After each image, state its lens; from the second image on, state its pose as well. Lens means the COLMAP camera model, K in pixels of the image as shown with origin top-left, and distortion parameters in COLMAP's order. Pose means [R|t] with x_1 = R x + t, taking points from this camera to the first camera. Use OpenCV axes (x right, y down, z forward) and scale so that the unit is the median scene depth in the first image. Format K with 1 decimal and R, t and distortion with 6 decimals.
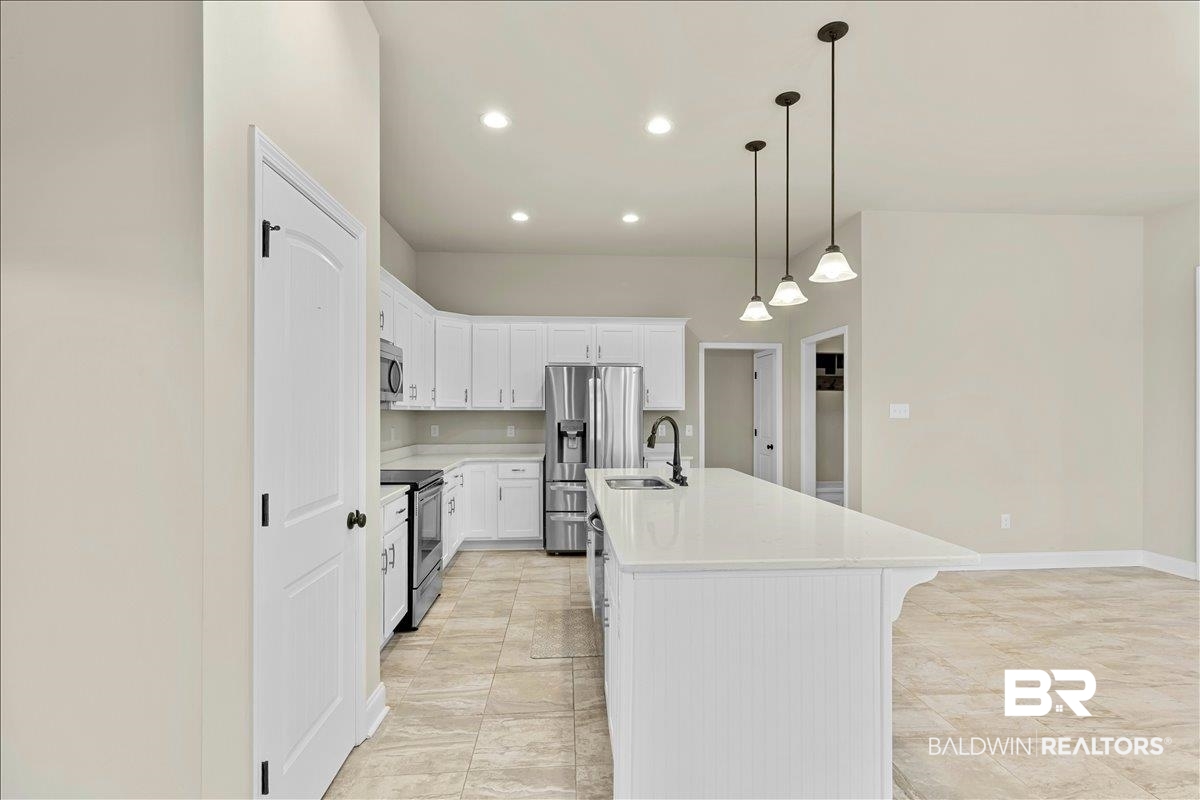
lens RADIAL K [[558.5, 0, 614.3], [0, 558.5, 414.2], [0, 0, 1]] dist [-0.001557, -0.000588]
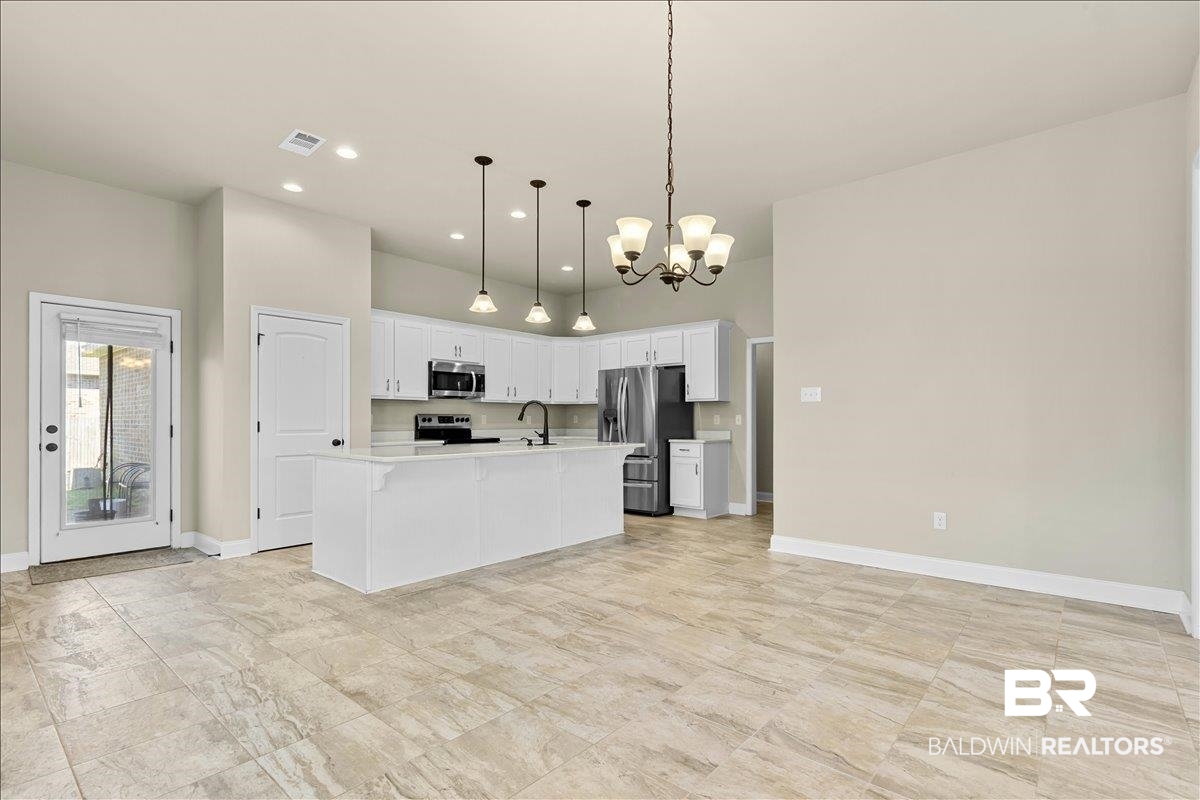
lens RADIAL K [[567.8, 0, 613.8], [0, 567.8, 418.1], [0, 0, 1]] dist [0.002184, 0.000348]
pose [[0.717711, -0.001909, -0.696338, 1.173558], [0.000359, 0.999997, -0.002372, 0.046188], [0.696341, 0.001453, 0.717710, 0.037716]]
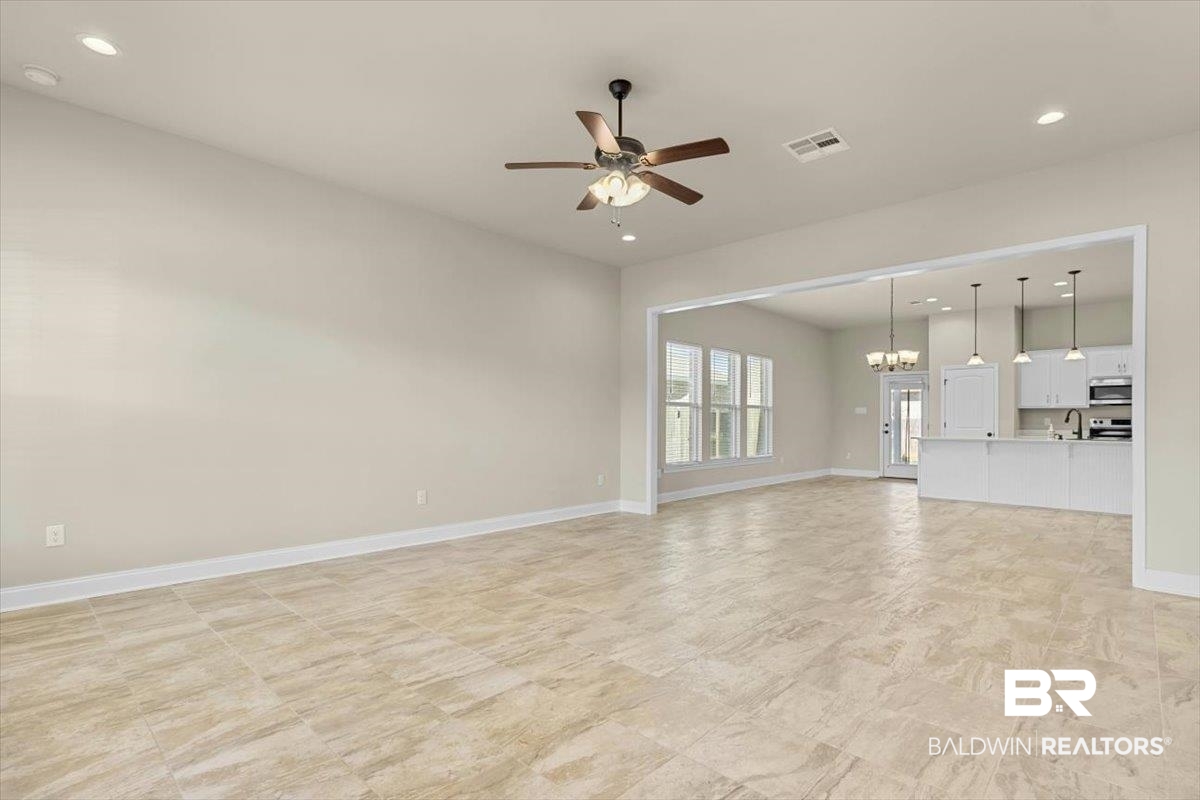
lens RADIAL K [[570.2, 0, 604.4], [0, 570.2, 420.1], [0, 0, 1]] dist [0.000902, -0.000005]
pose [[-0.735919, -0.002165, -0.677066, 2.627497], [-0.002040, 0.999997, -0.000979, 0.045820], [0.677066, 0.000661, -0.735922, 1.245273]]
